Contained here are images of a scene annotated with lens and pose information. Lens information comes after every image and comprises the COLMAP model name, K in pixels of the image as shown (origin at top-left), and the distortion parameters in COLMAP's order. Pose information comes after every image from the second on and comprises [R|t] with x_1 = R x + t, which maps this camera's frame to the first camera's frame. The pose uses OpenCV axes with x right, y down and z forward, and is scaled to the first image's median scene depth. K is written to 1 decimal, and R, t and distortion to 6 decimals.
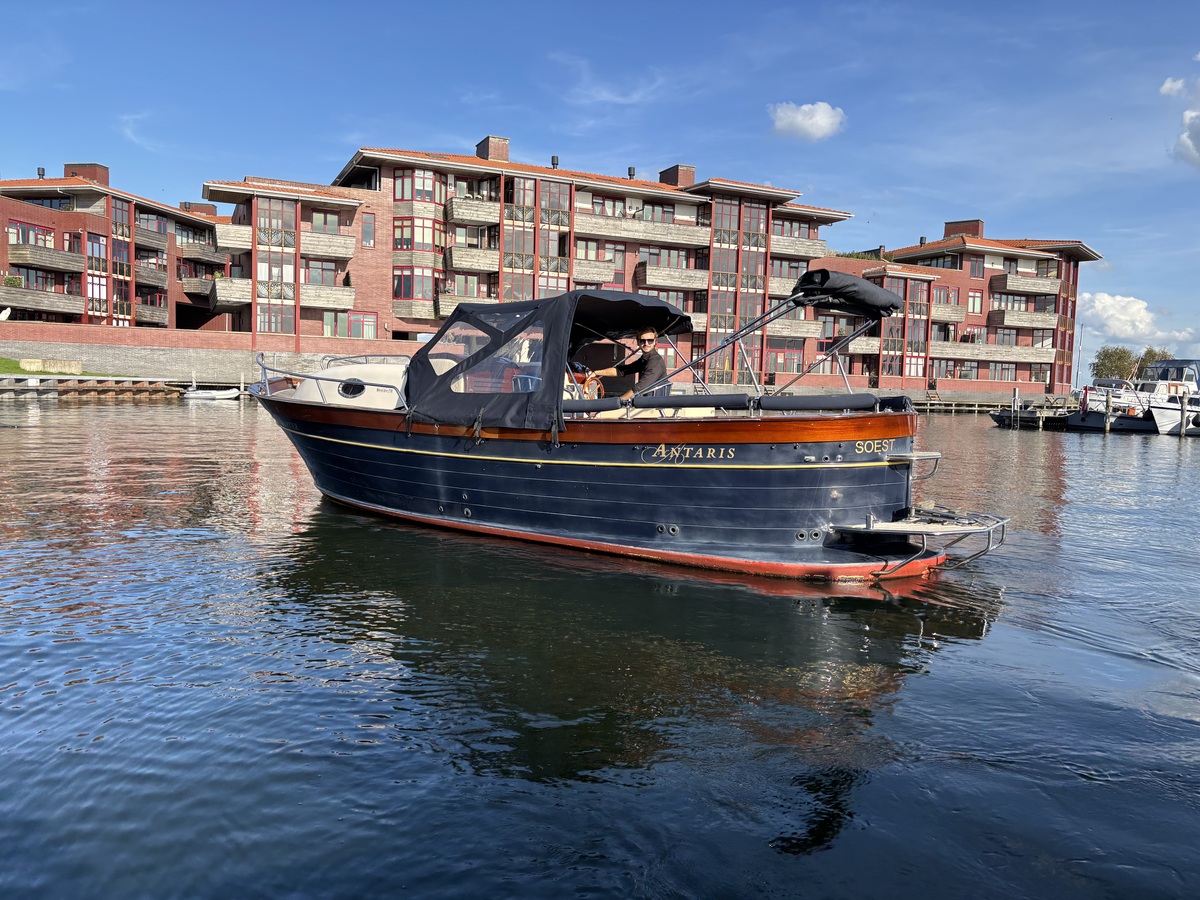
lens RADIAL K [[912.9, 0, 615.1], [0, 912.9, 452.6], [0, 0, 1]] dist [0.044405, -0.042631]
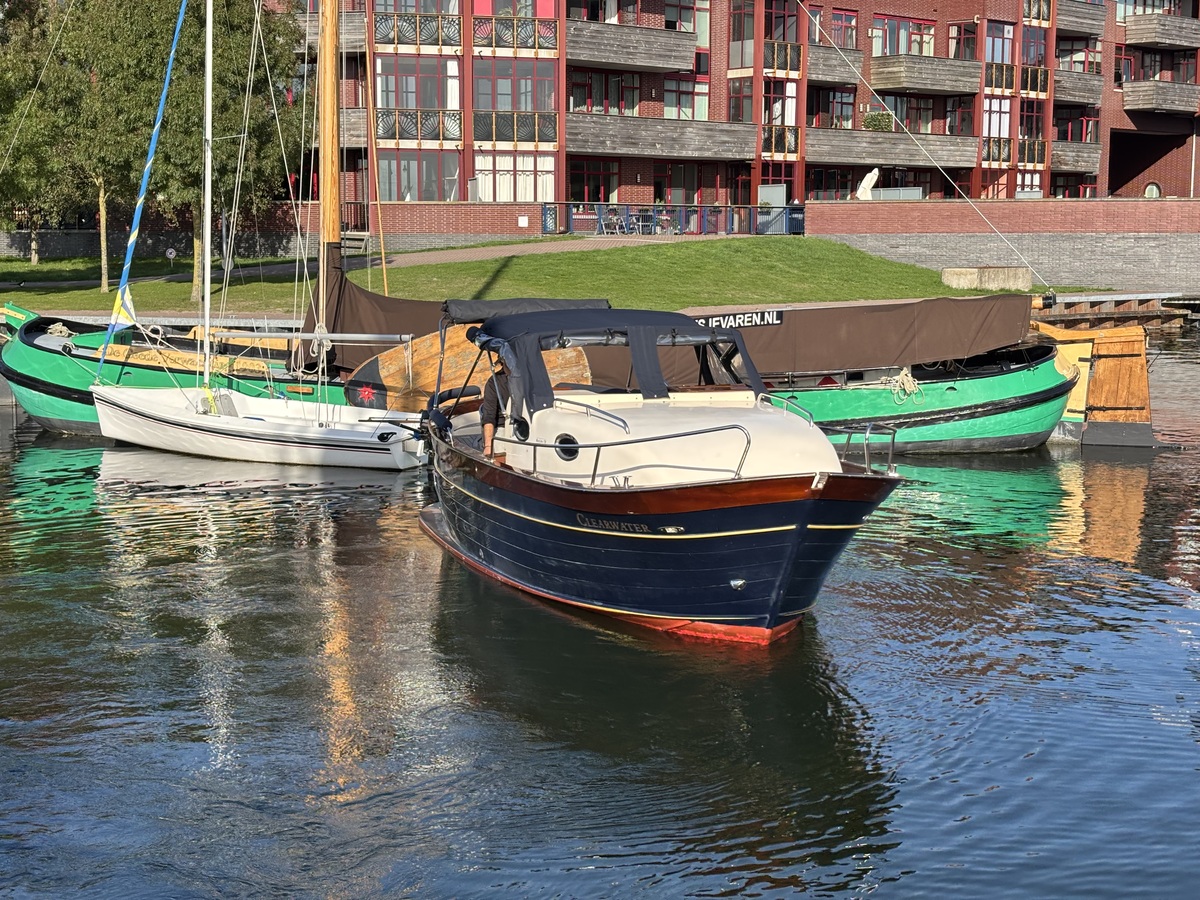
lens RADIAL K [[1812.0, 0, 592.8], [0, 1812.0, 464.4], [0, 0, 1]] dist [0.245224, -0.939332]
pose [[0.796850, 0.049044, -0.602183, -0.076777], [-0.022562, 0.998420, 0.051459, -0.021391], [0.603756, -0.027419, 0.796698, -0.046680]]
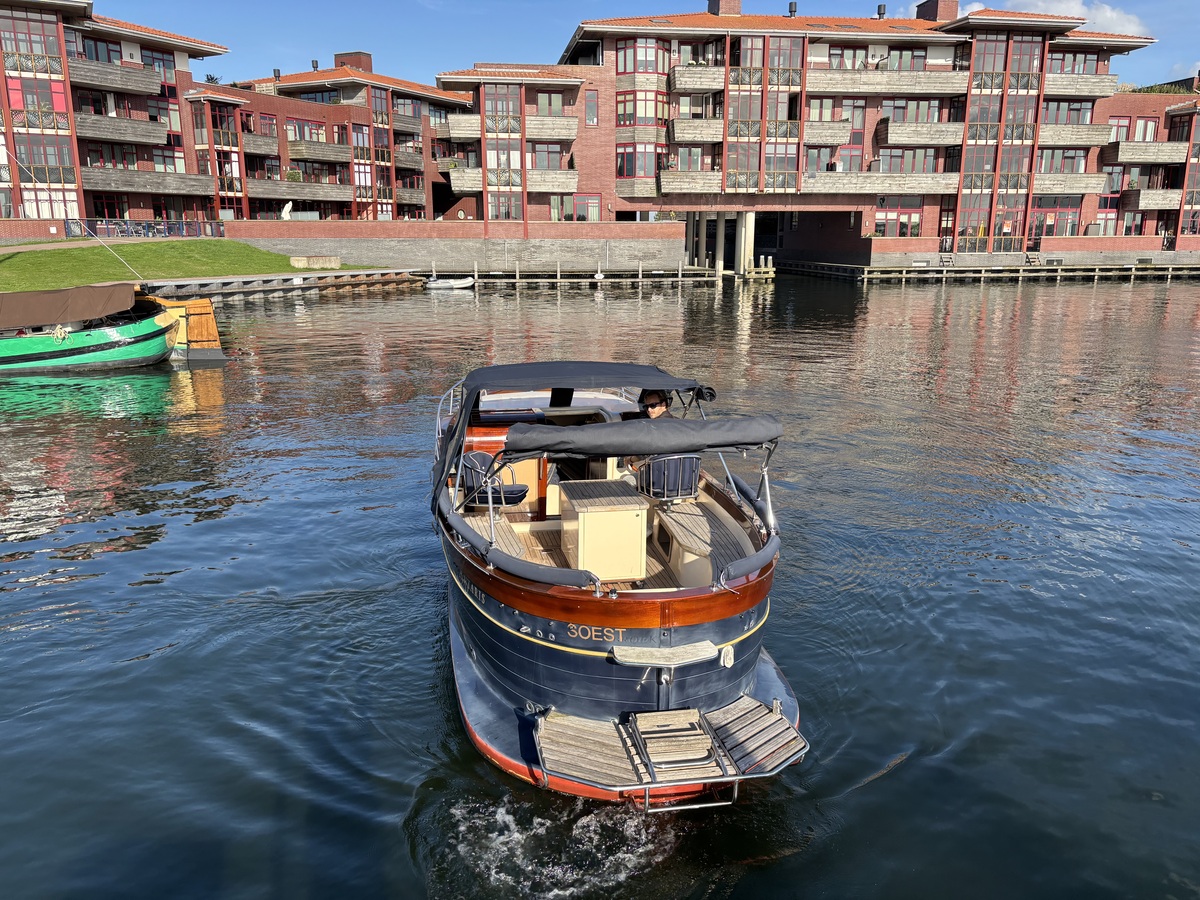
lens RADIAL K [[916.7, 0, 603.9], [0, 916.7, 449.8], [0, 0, 1]] dist [0.025170, -0.004217]
pose [[0.956224, 0.040107, -0.289873, 0.040651], [0.006461, 0.987428, 0.157934, -0.029835], [0.292564, -0.152893, 0.943944, 0.007515]]
